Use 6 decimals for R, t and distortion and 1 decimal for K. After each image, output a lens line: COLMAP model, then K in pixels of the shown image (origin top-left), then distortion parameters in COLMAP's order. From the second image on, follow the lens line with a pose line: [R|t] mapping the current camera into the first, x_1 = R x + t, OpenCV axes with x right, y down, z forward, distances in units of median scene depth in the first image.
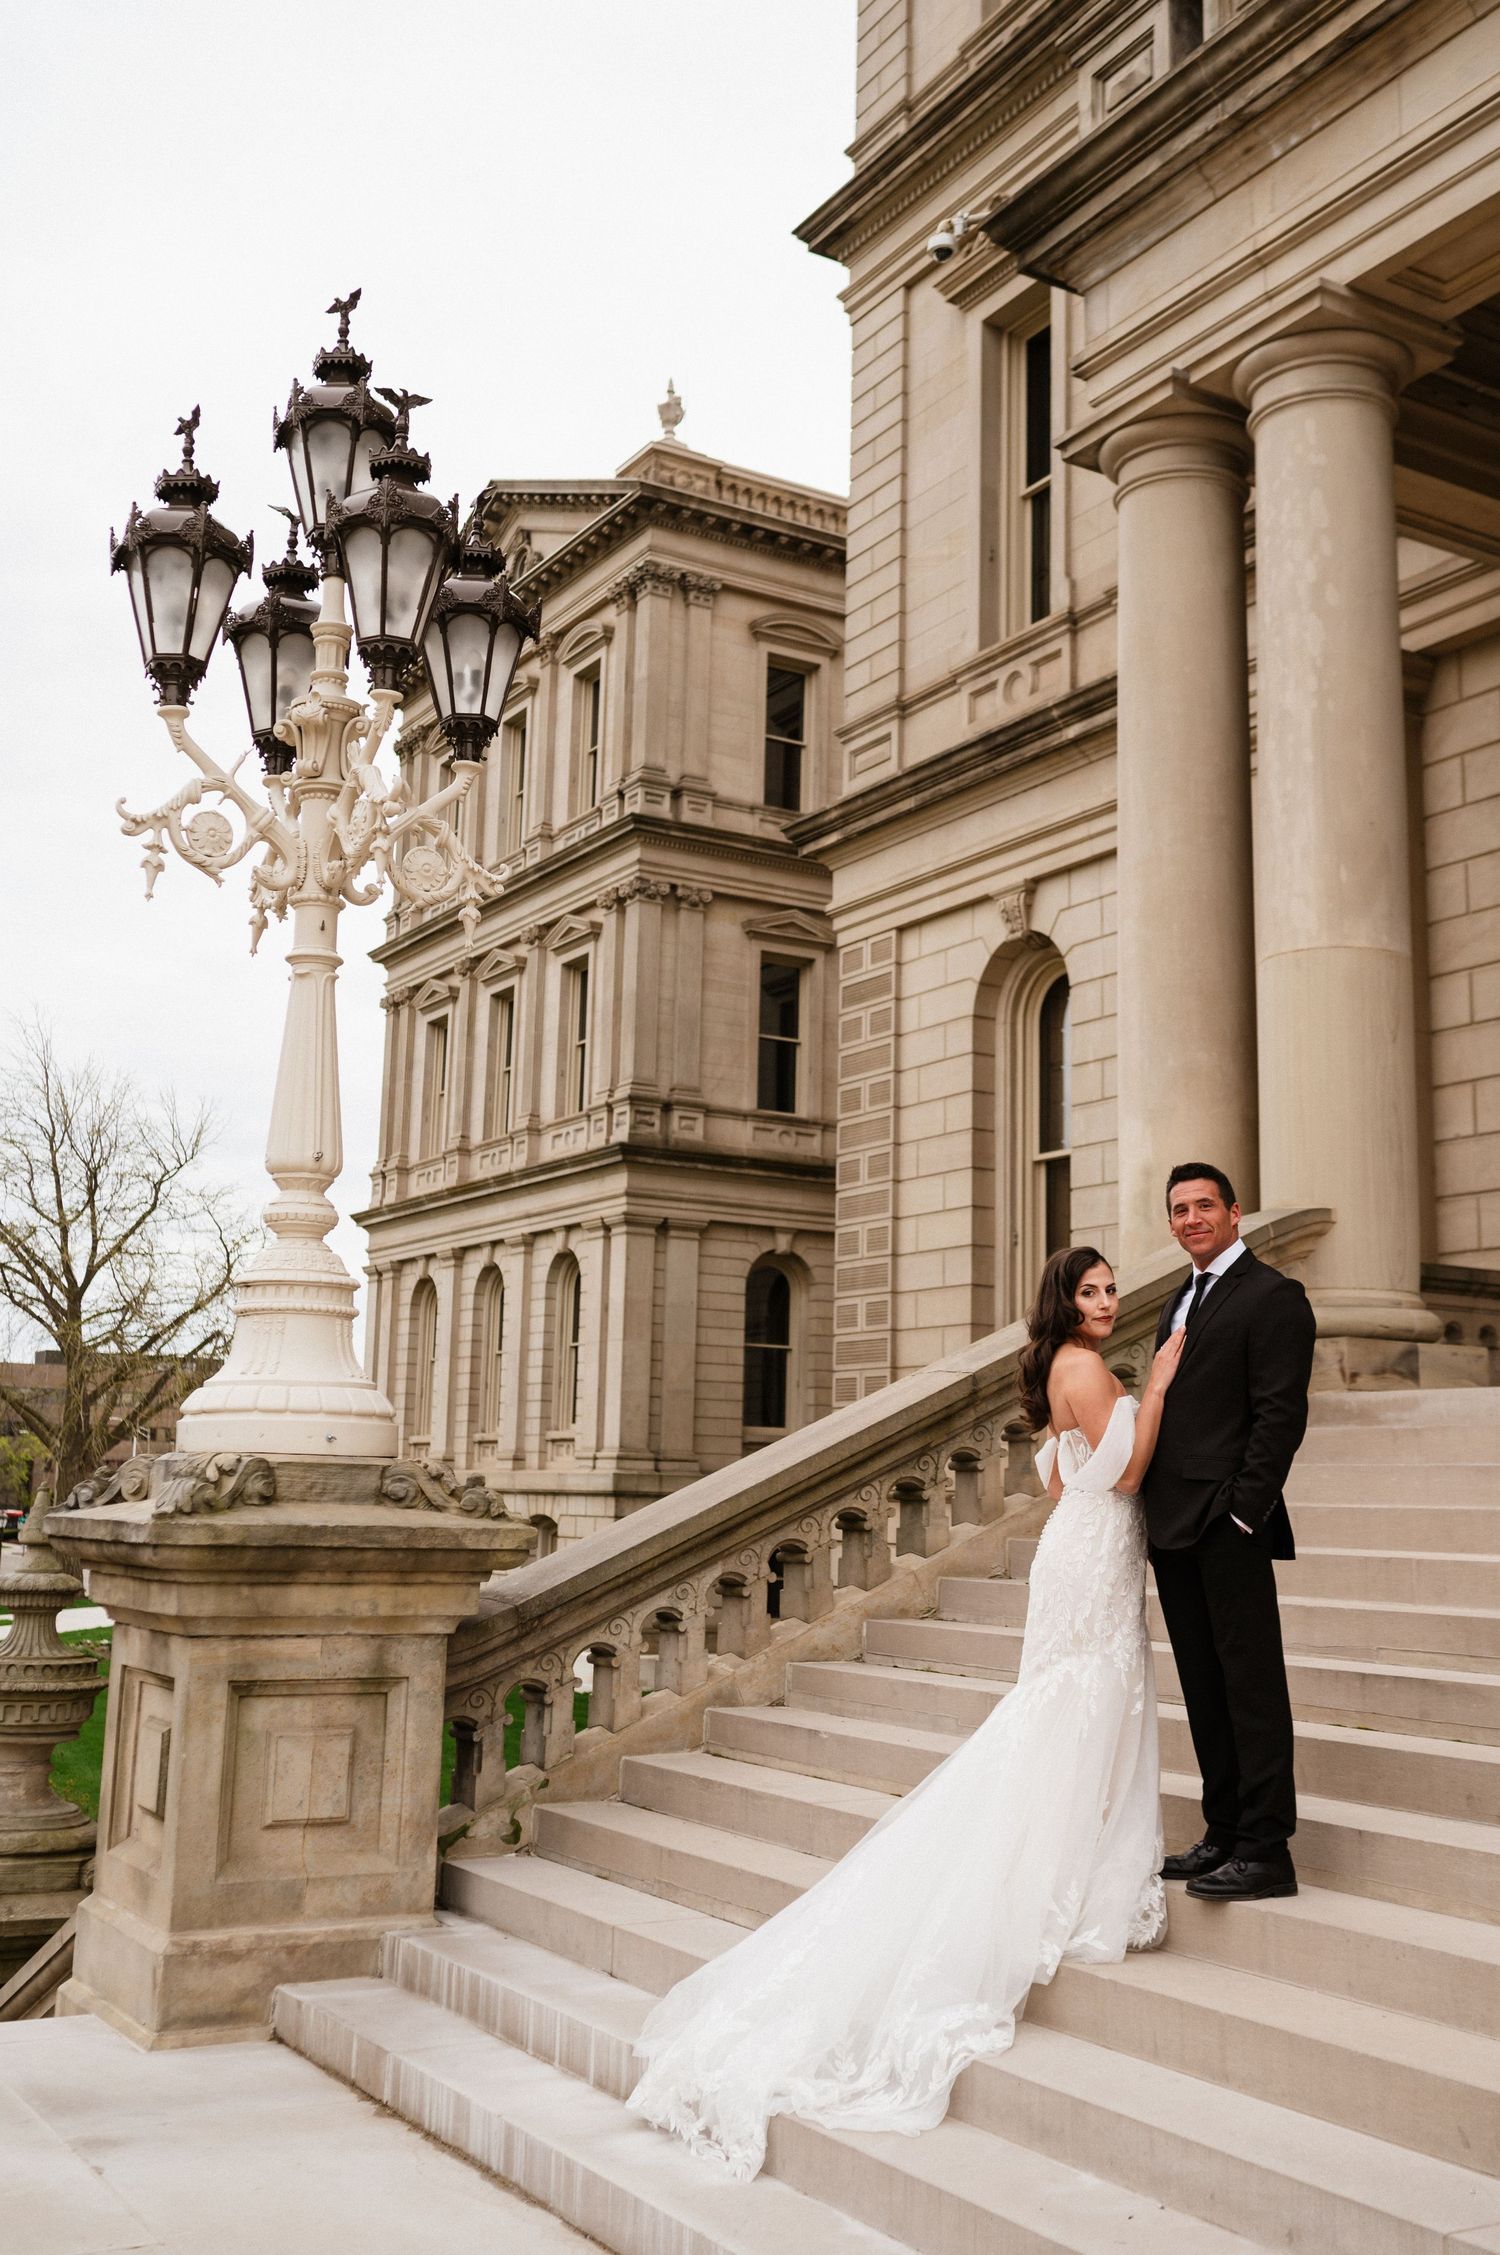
lens RADIAL K [[2255.3, 0, 756.5], [0, 2255.3, 1083.3], [0, 0, 1]] dist [-0.004341, 0.000573]
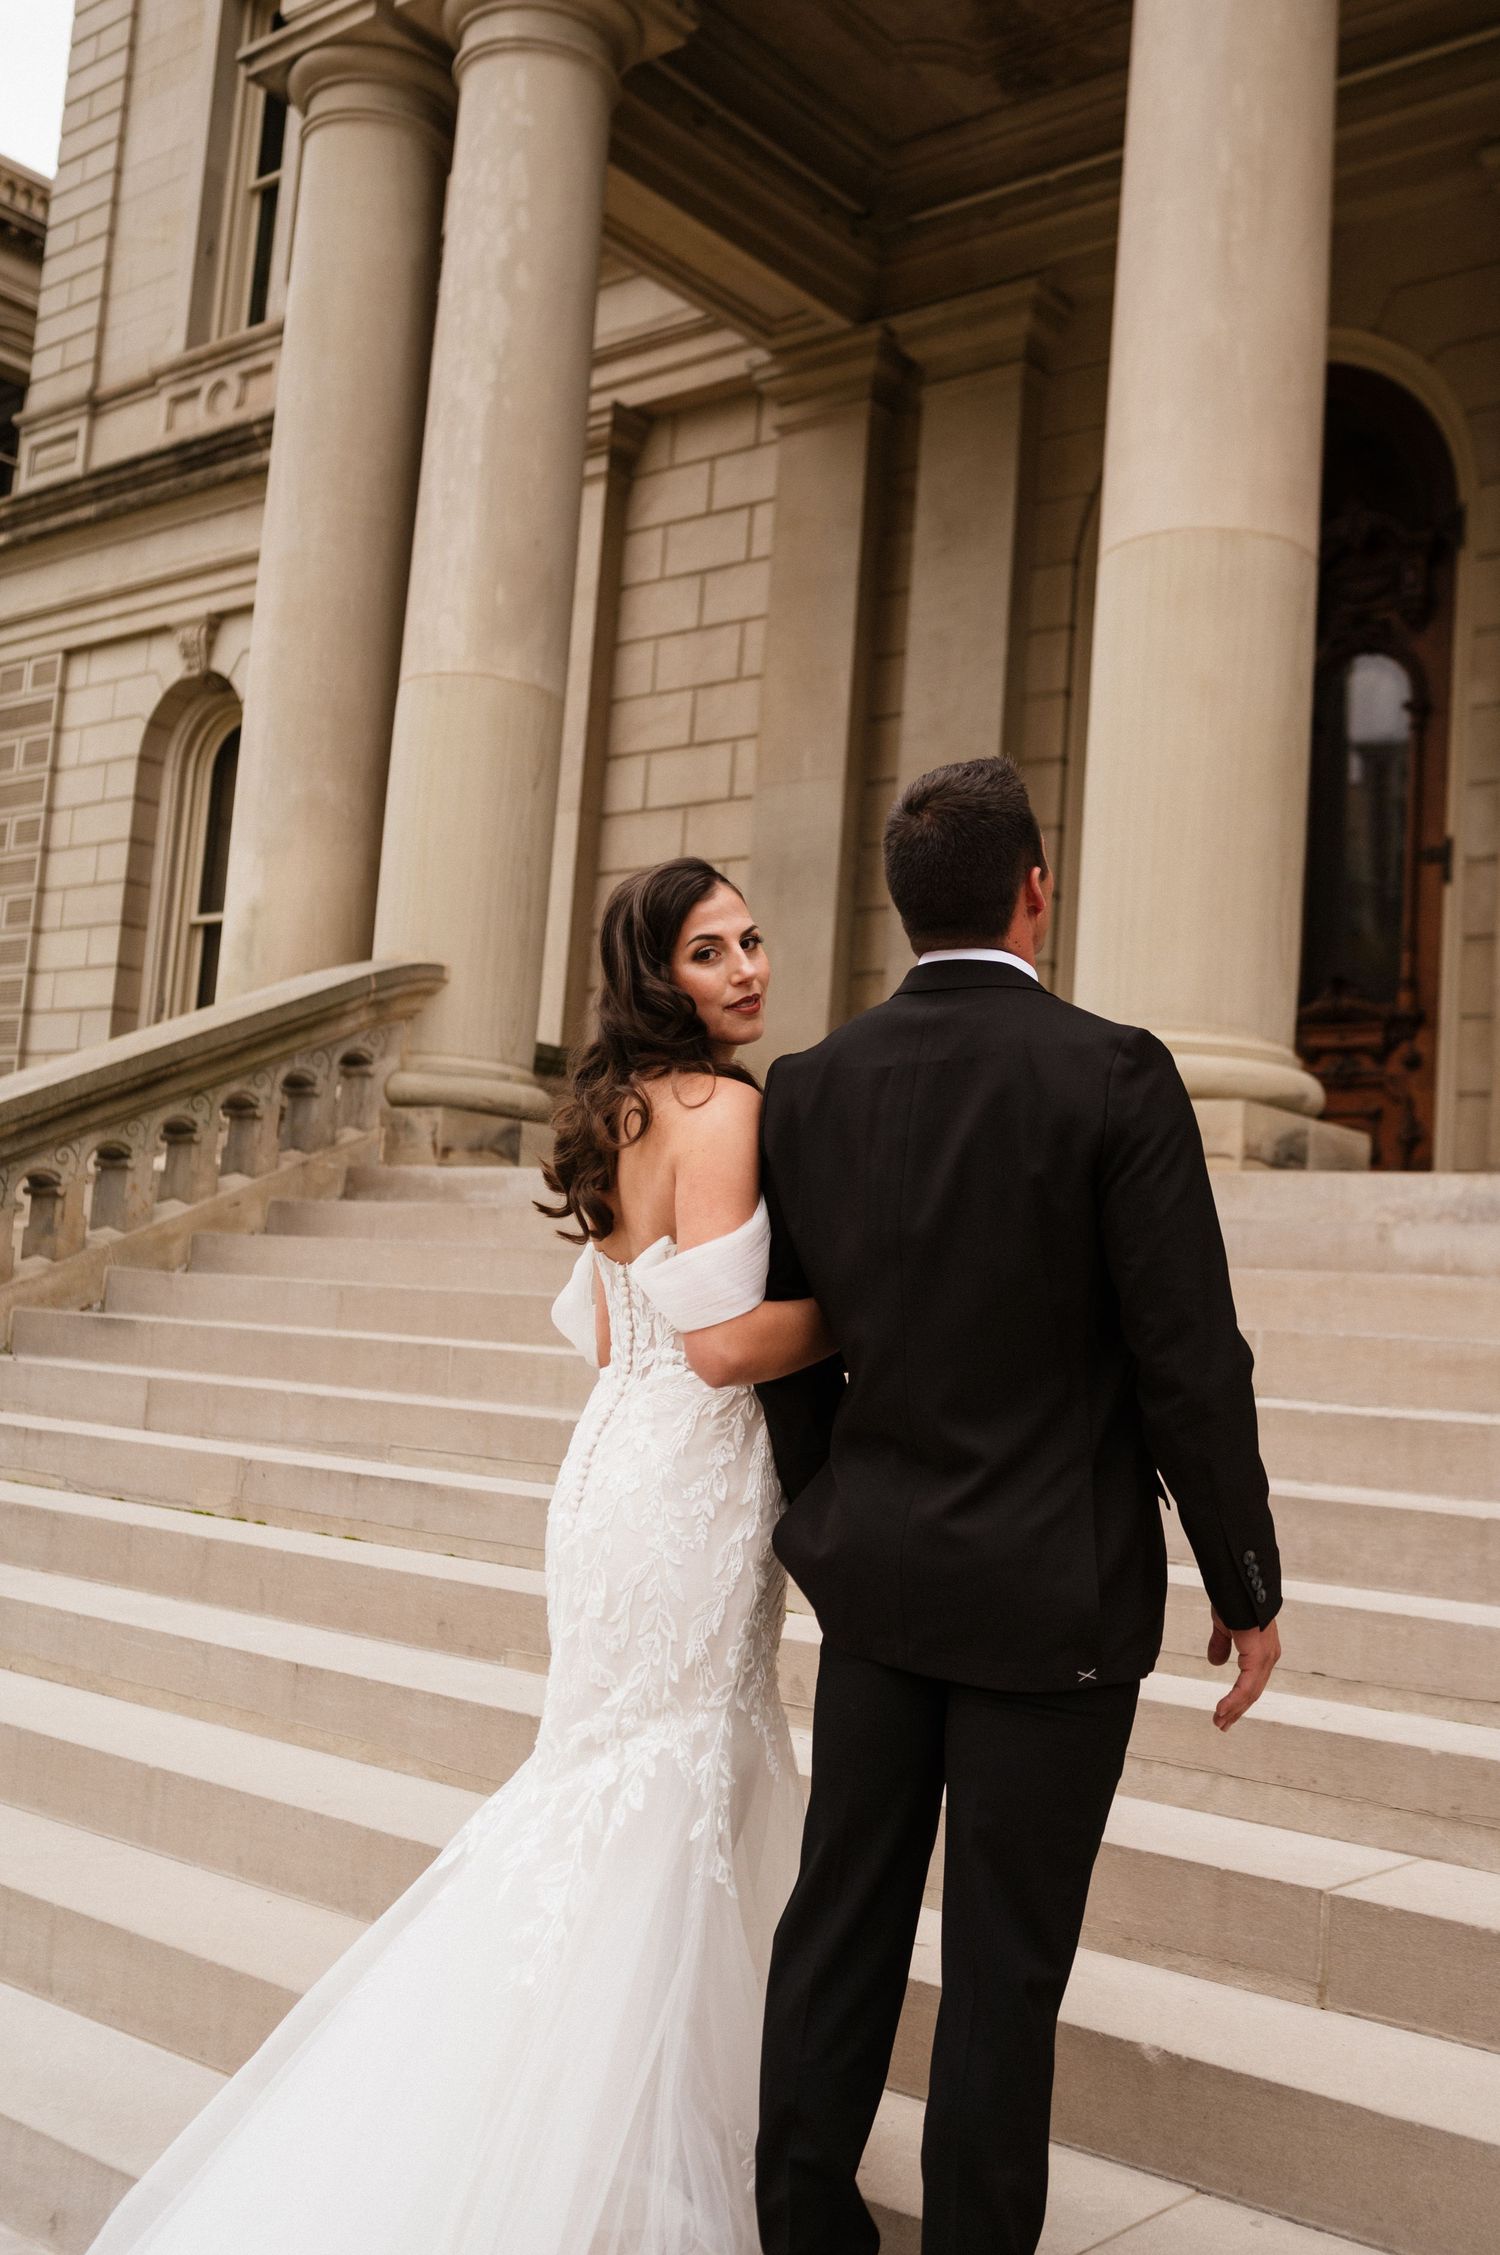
lens RADIAL K [[2249.5, 0, 747.5], [0, 2249.5, 1099.4], [0, 0, 1]] dist [-0.007403, 0.009127]
pose [[0.938946, 0.080960, 0.334404, 0.063452], [-0.111036, 0.991220, 0.071793, 0.026592], [-0.325655, -0.104541, 0.939691, 0.101326]]
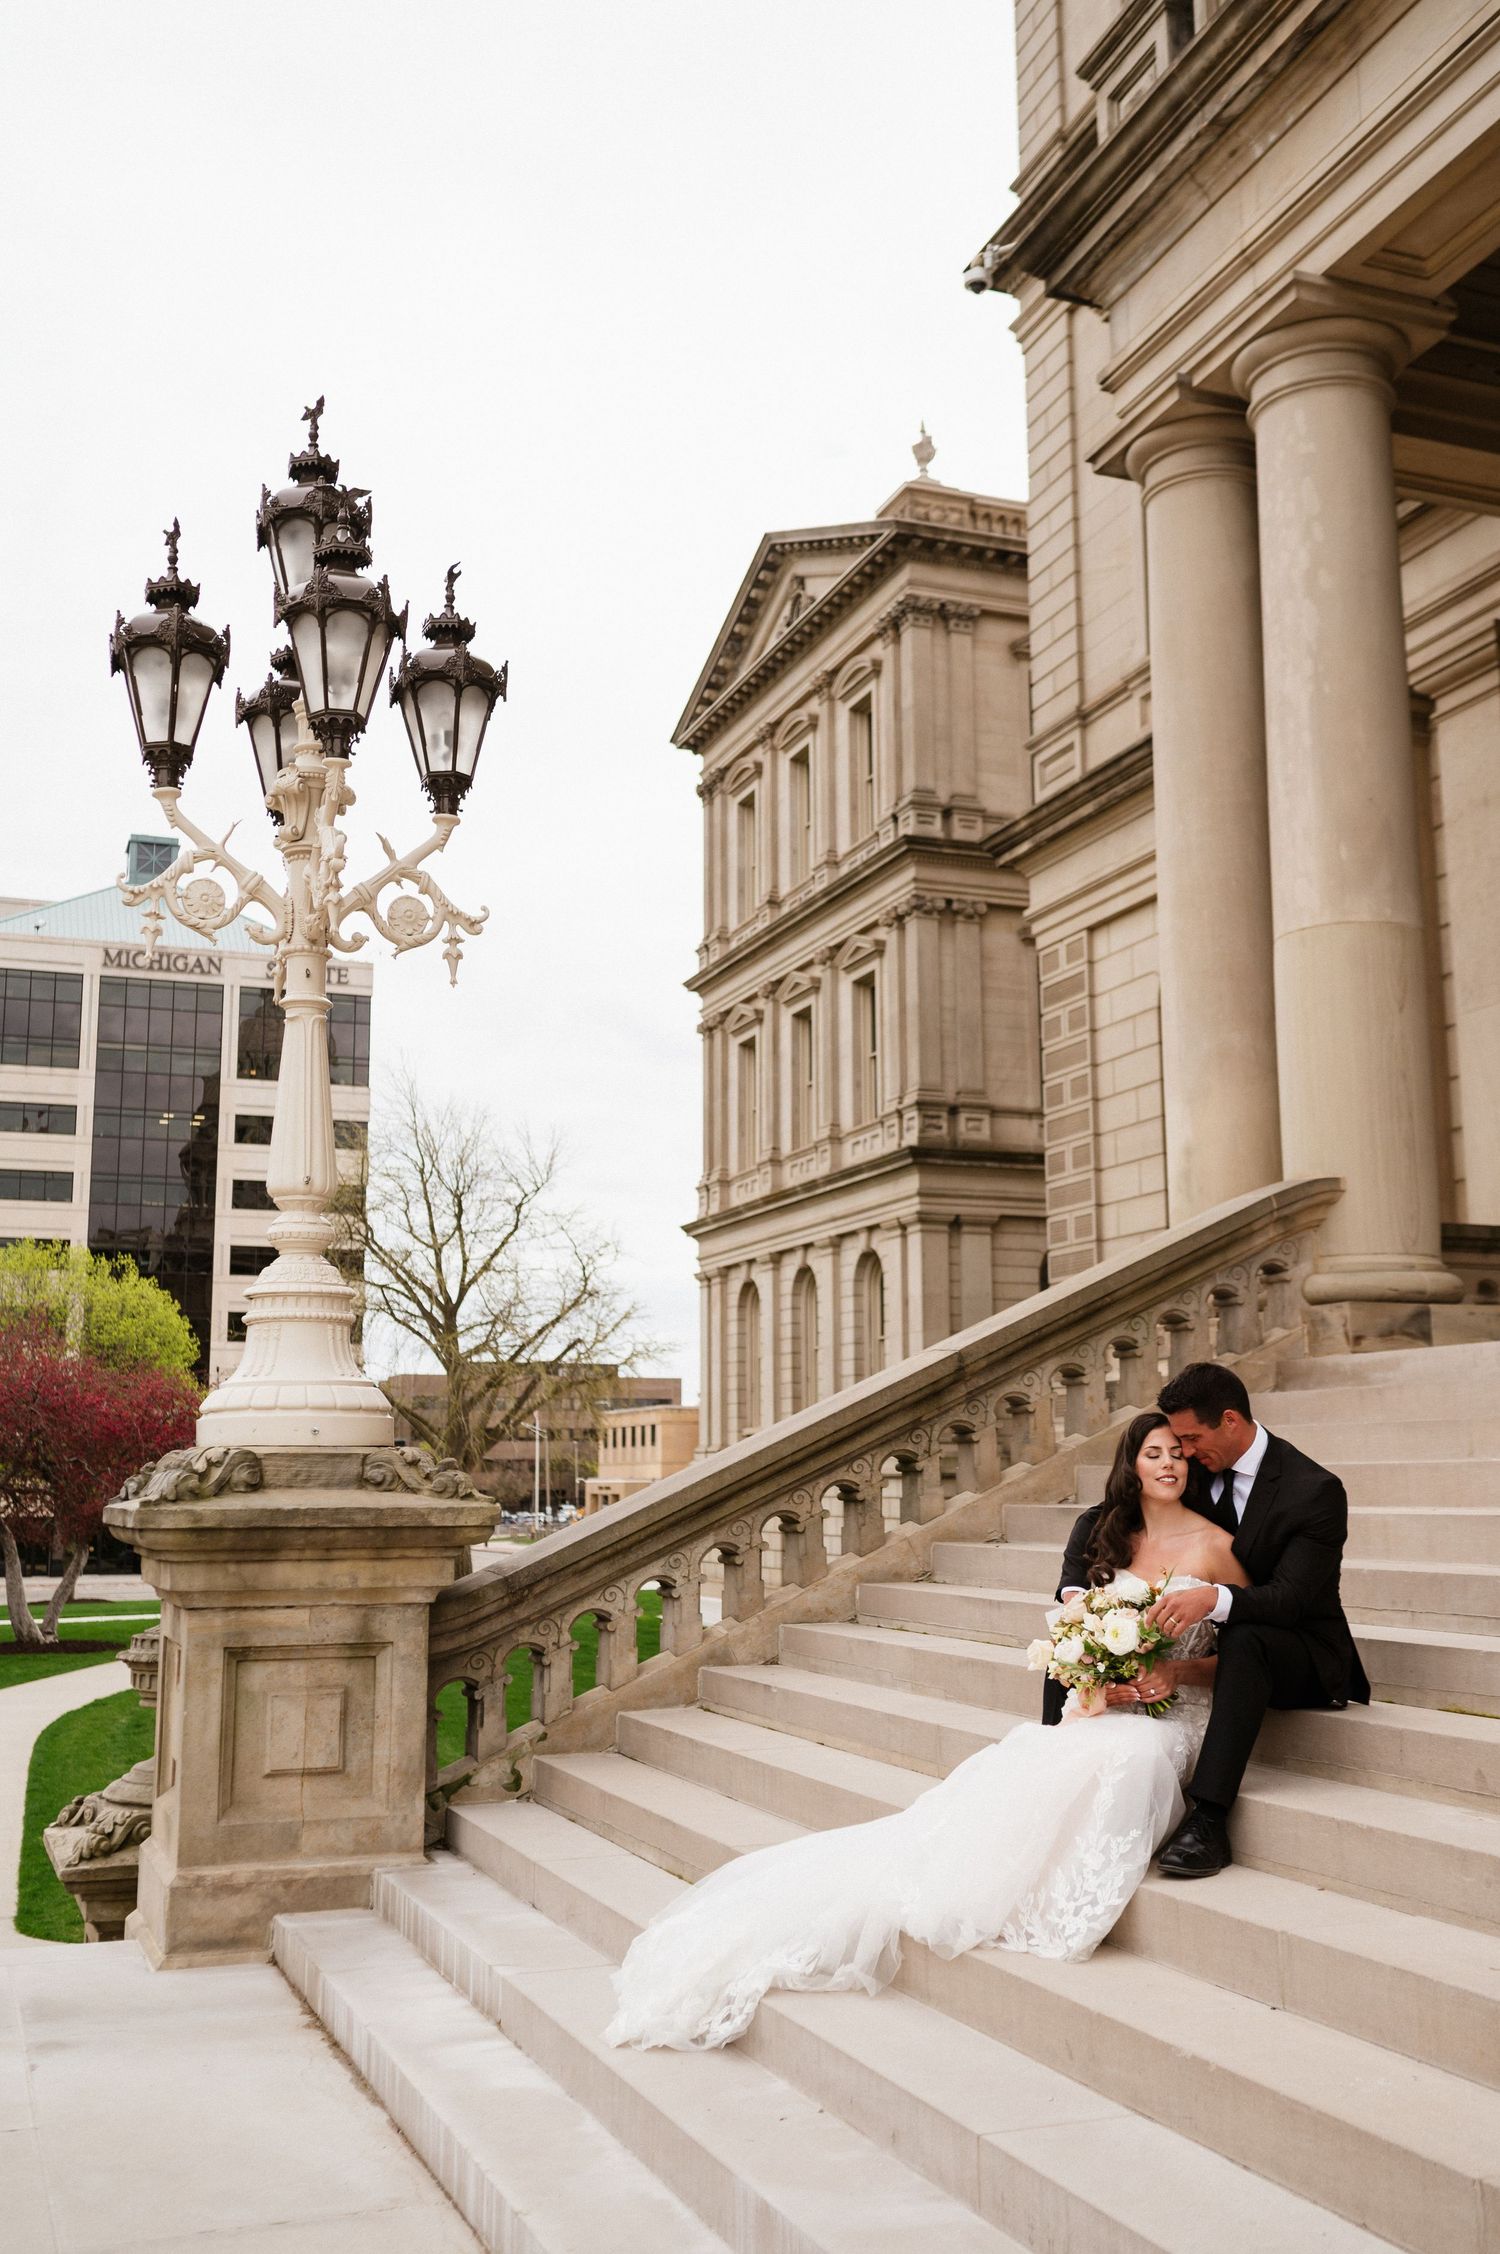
lens RADIAL K [[2130.3, 0, 750.0], [0, 2130.3, 1127.0], [0, 0, 1]] dist [-0.003023, -0.002590]
pose [[0.984137, -0.056436, -0.168195, 0.133374], [0.059223, 0.998177, 0.011600, 0.004549], [0.167234, -0.021377, 0.985685, -0.002416]]
